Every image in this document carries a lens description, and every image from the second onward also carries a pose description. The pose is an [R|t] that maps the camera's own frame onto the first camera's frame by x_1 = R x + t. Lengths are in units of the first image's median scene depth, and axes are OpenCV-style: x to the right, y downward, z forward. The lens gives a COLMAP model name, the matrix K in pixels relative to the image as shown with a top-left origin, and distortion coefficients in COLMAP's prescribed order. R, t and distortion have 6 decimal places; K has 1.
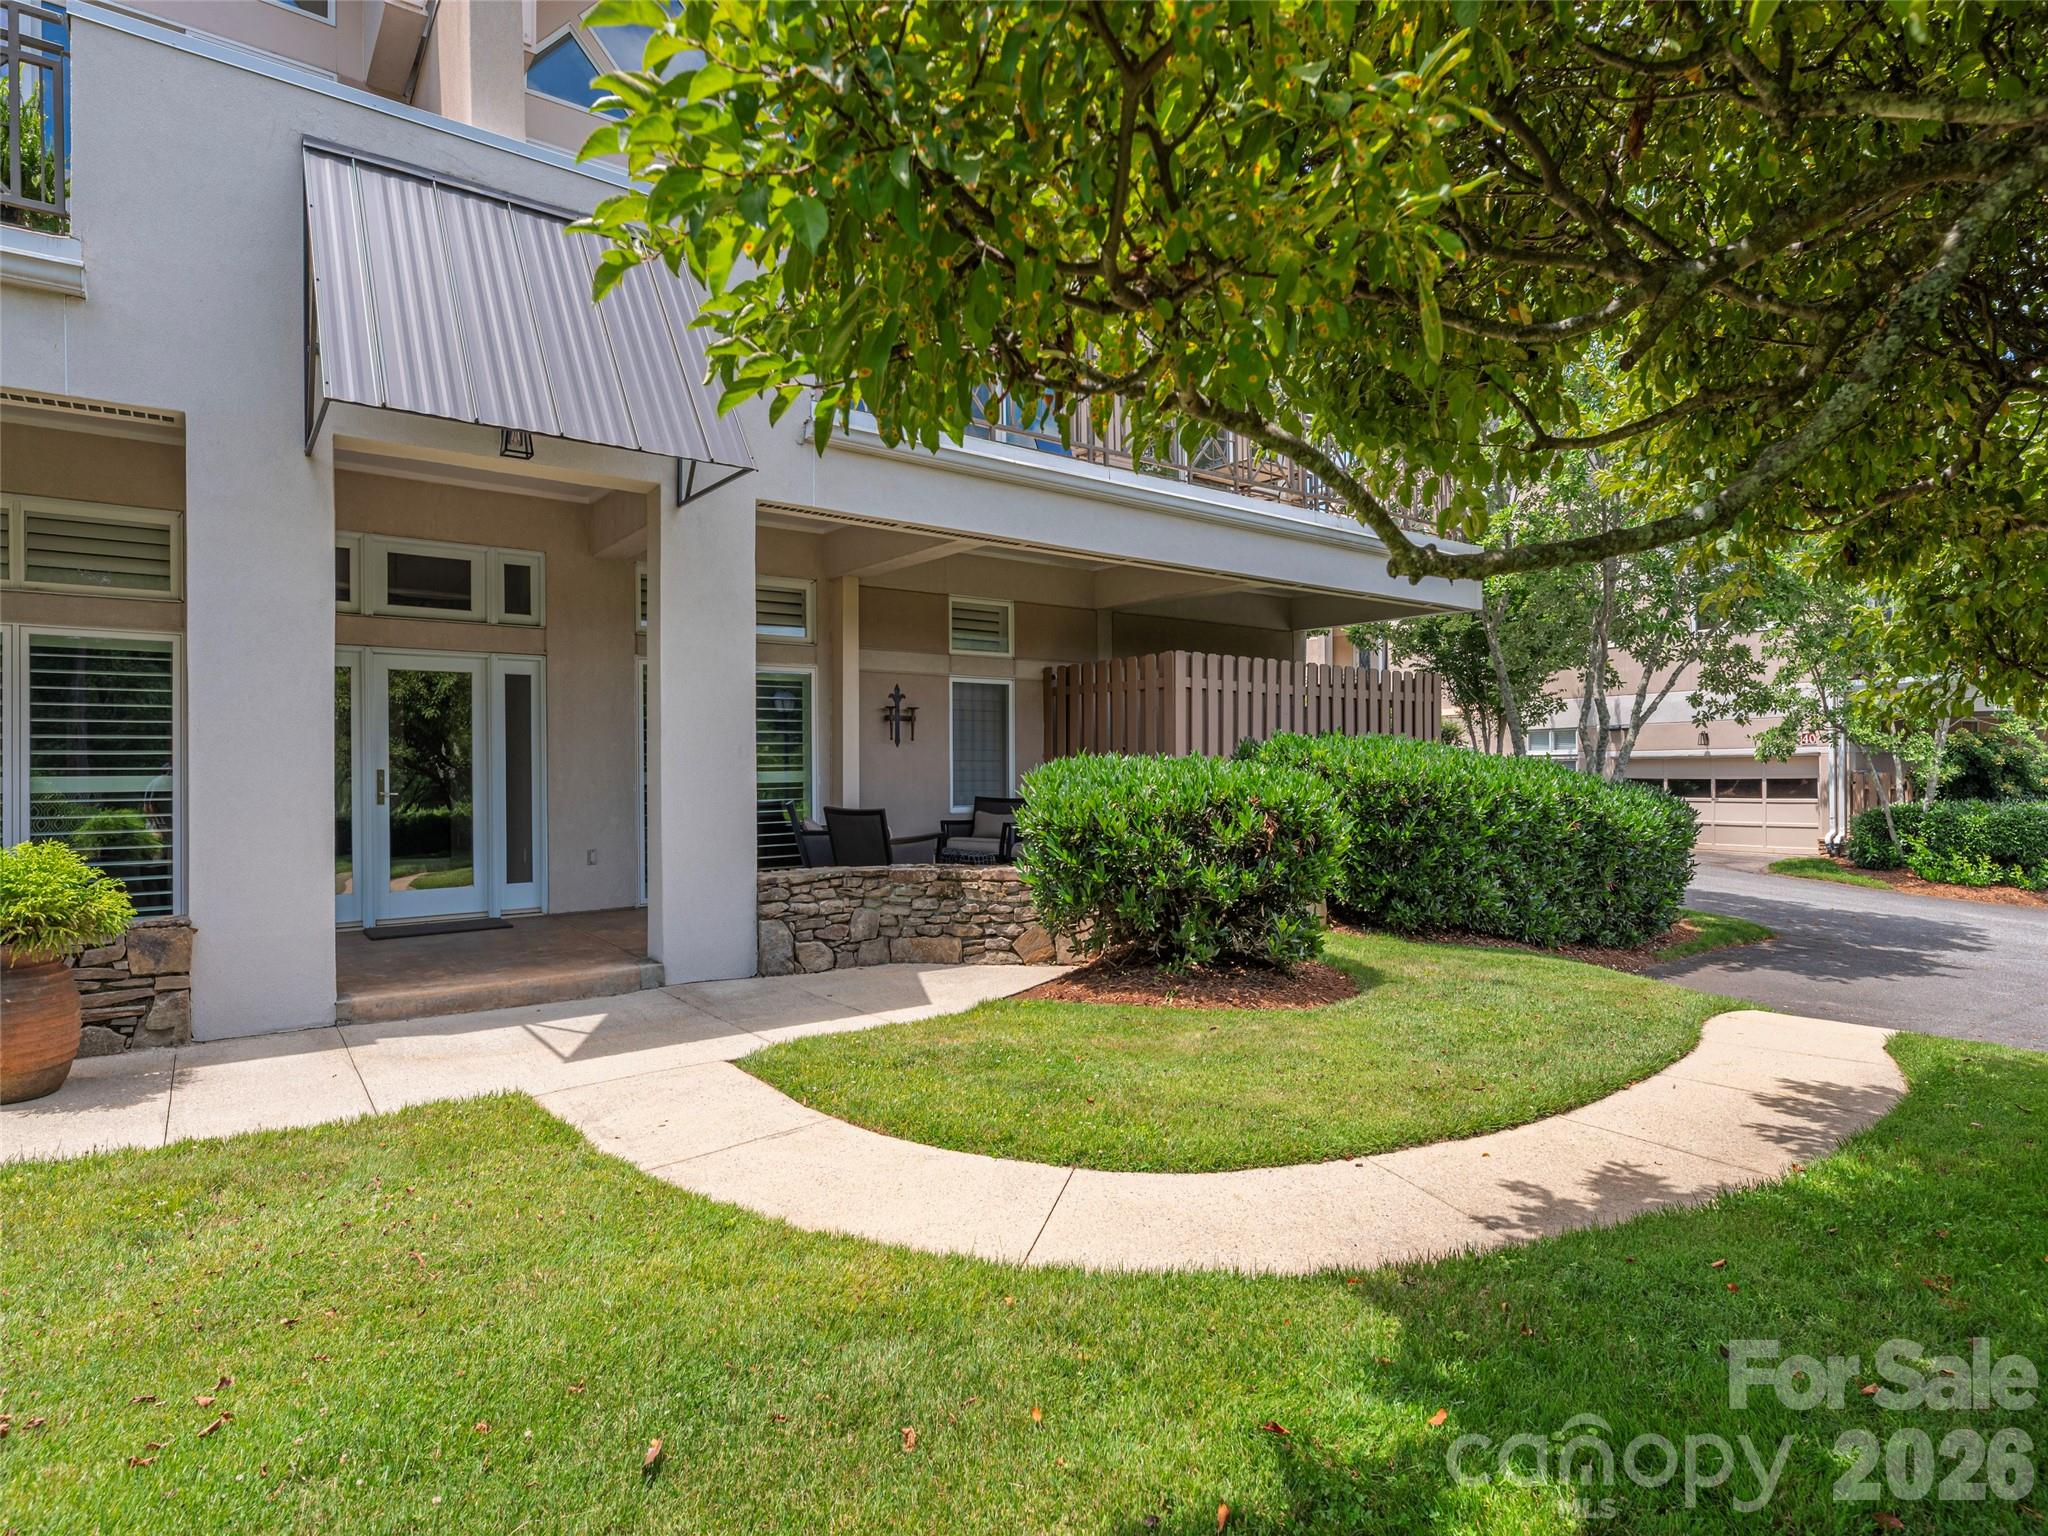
lens RADIAL K [[1122.5, 0, 1024.0], [0, 1122.5, 768.0], [0, 0, 1]] dist [0.020284, 0.000218]
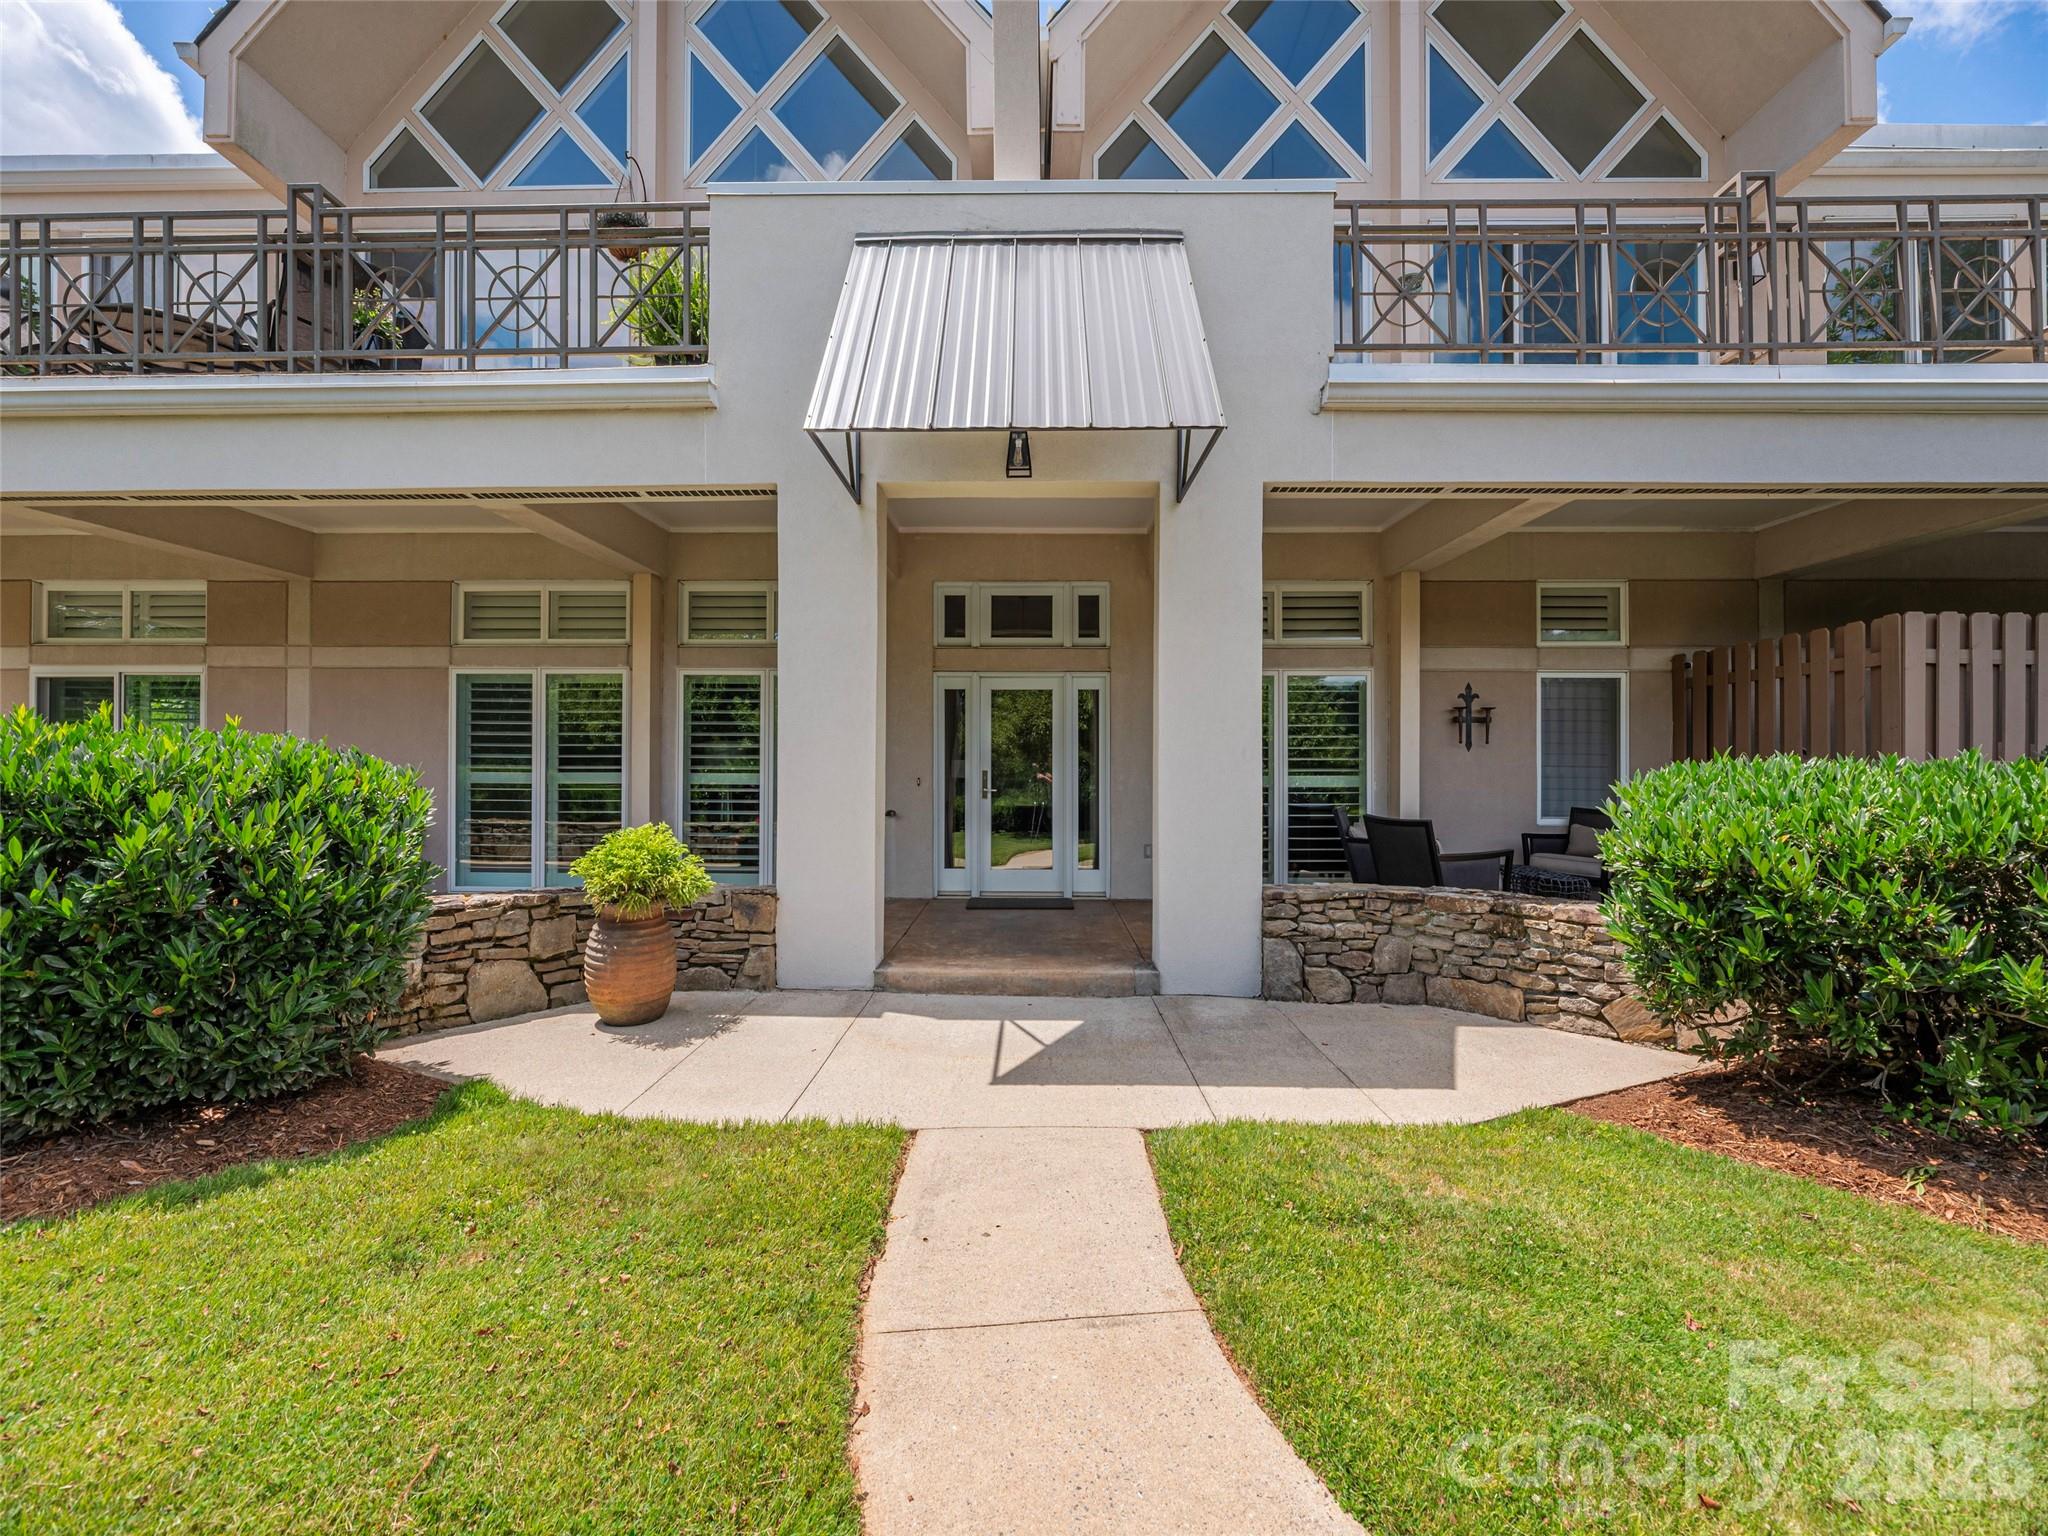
lens RADIAL K [[830.1, 0, 1019.1], [0, 830.1, 764.1], [0, 0, 1]] dist [-0.000764, -0.000057]
pose [[0.785614, 0.003568, -0.618707, 0.027065], [-0.009384, 0.999937, -0.006150, -0.000580], [0.618646, 0.010638, 0.785598, 0.329750]]
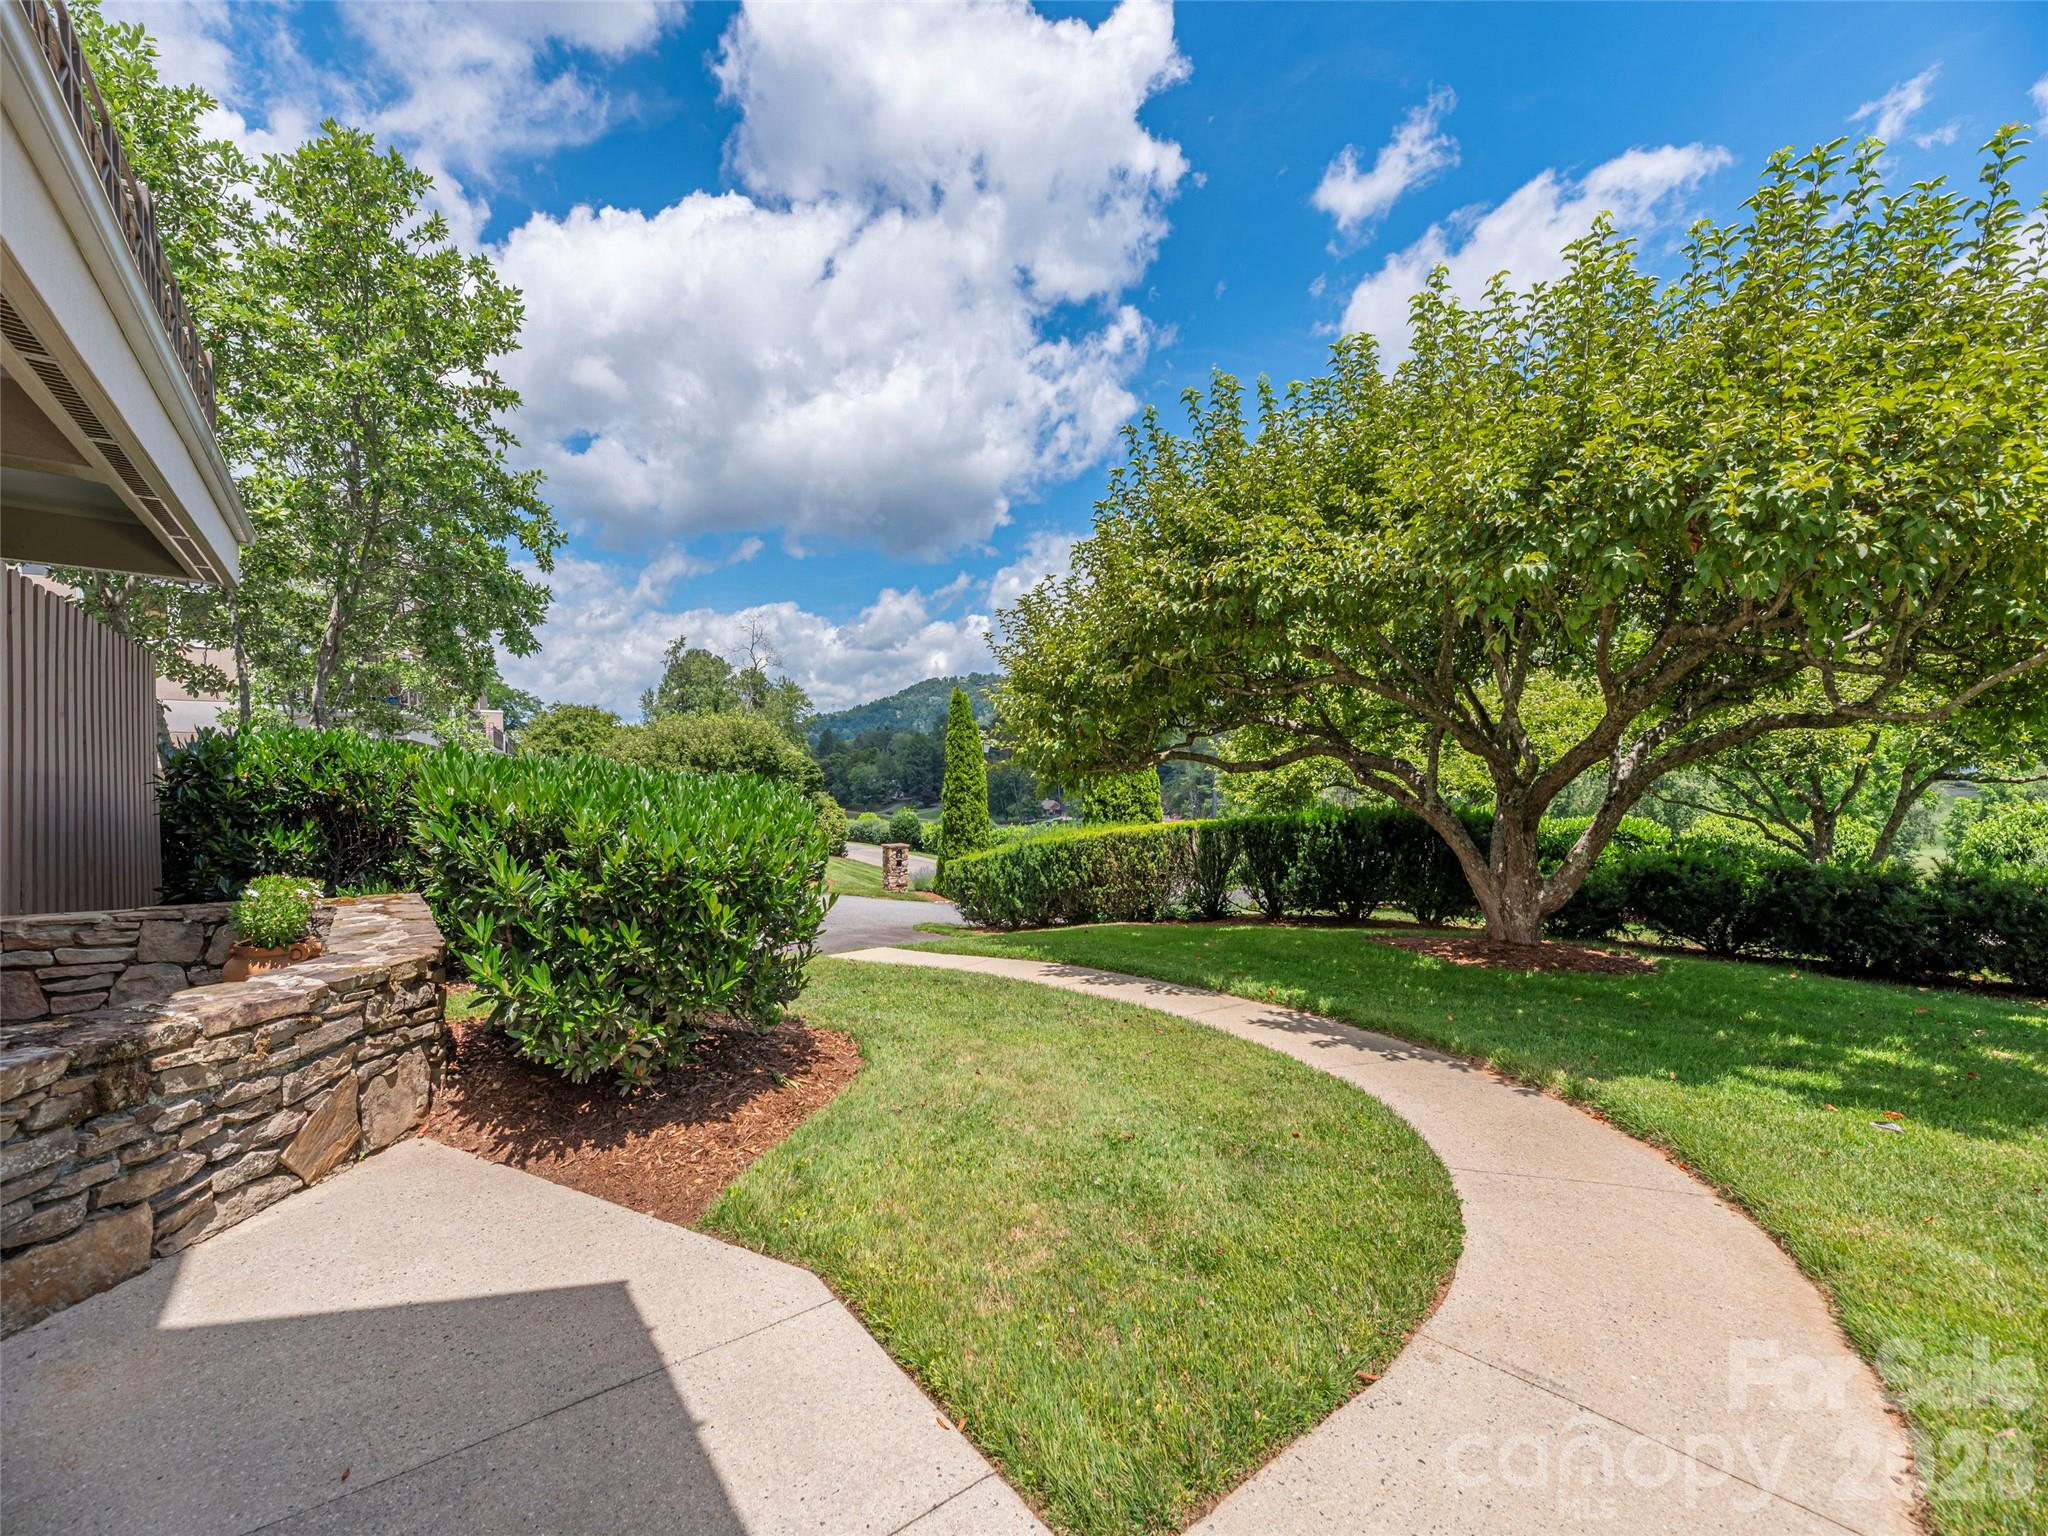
lens RADIAL K [[845.8, 0, 1024.0], [0, 845.8, 768.0], [0, 0, 1]] dist [0.000494, 0.000154]
pose [[-0.006878, 0.019956, 0.999777, -0.371561], [-0.008110, 0.999767, -0.020012, 0.002134], [-0.999943, -0.008246, -0.006715, 0.715941]]
